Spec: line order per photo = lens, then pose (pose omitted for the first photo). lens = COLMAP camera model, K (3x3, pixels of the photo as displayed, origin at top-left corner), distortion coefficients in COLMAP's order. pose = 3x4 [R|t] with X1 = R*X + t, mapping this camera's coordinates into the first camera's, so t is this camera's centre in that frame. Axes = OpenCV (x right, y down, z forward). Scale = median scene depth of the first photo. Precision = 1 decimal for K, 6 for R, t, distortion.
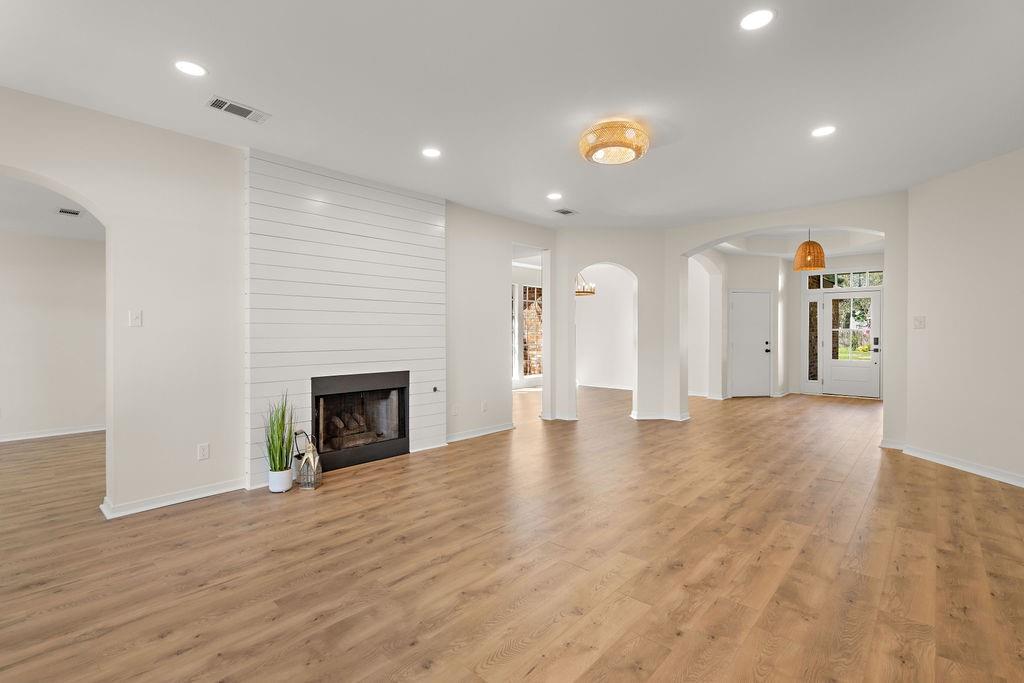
lens RADIAL K [[475.6, 0, 500.7], [0, 475.6, 335.2], [0, 0, 1]] dist [-0.001322, -0.000010]
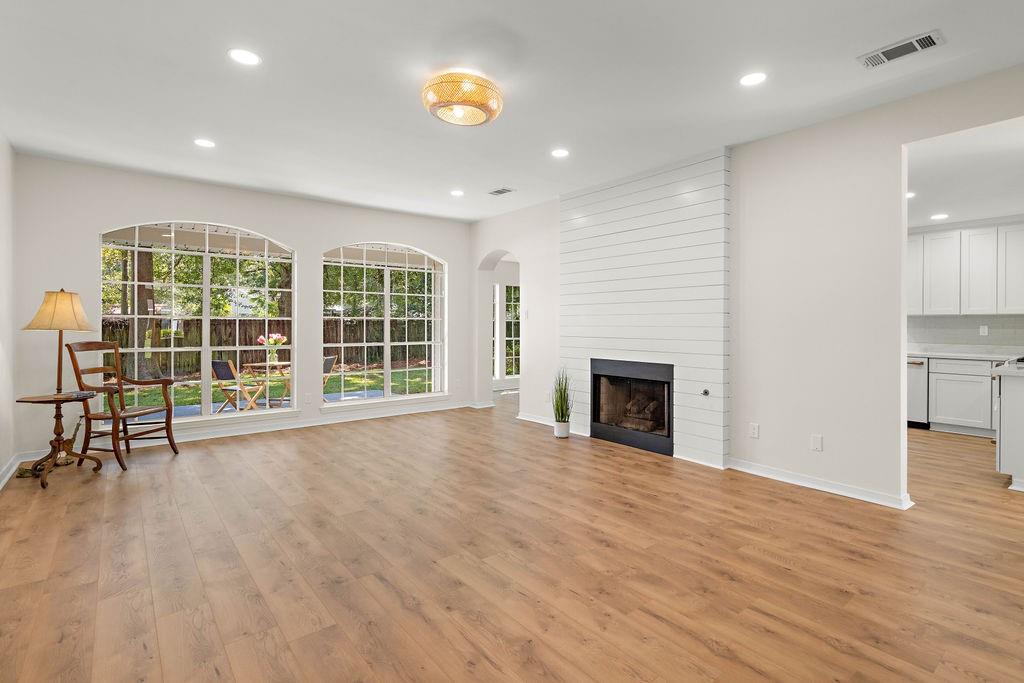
lens RADIAL K [[473.2, 0, 511.1], [0, 473.2, 322.2], [0, 0, 1]] dist [-0.000555, -0.000331]
pose [[-0.131071, -0.003153, -0.991368, 0.886815], [-0.007662, 0.999968, -0.002168, -0.001136], [0.991343, 0.007311, -0.131091, 0.986883]]
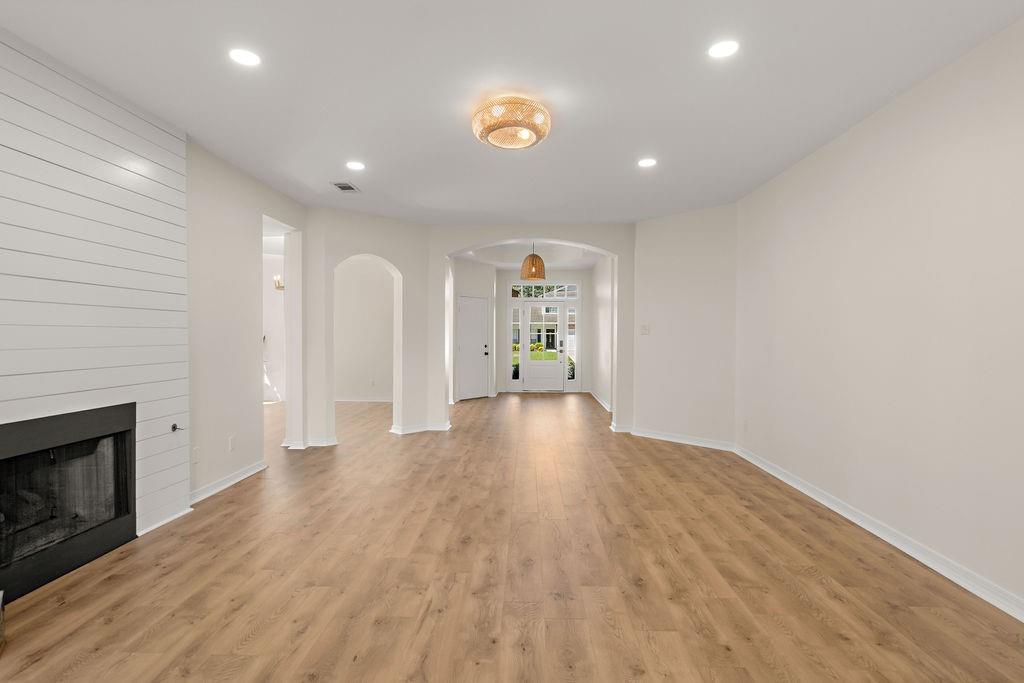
lens RADIAL K [[512.2, 0, 506.4], [0, 512.2, 342.4], [0, 0, 1]] dist [0.002468, 0.000245]
pose [[0.756865, -0.008626, 0.653515, -0.317018], [0.002093, 0.999940, 0.010775, -0.009100], [-0.653568, -0.006787, 0.756837, 0.239303]]
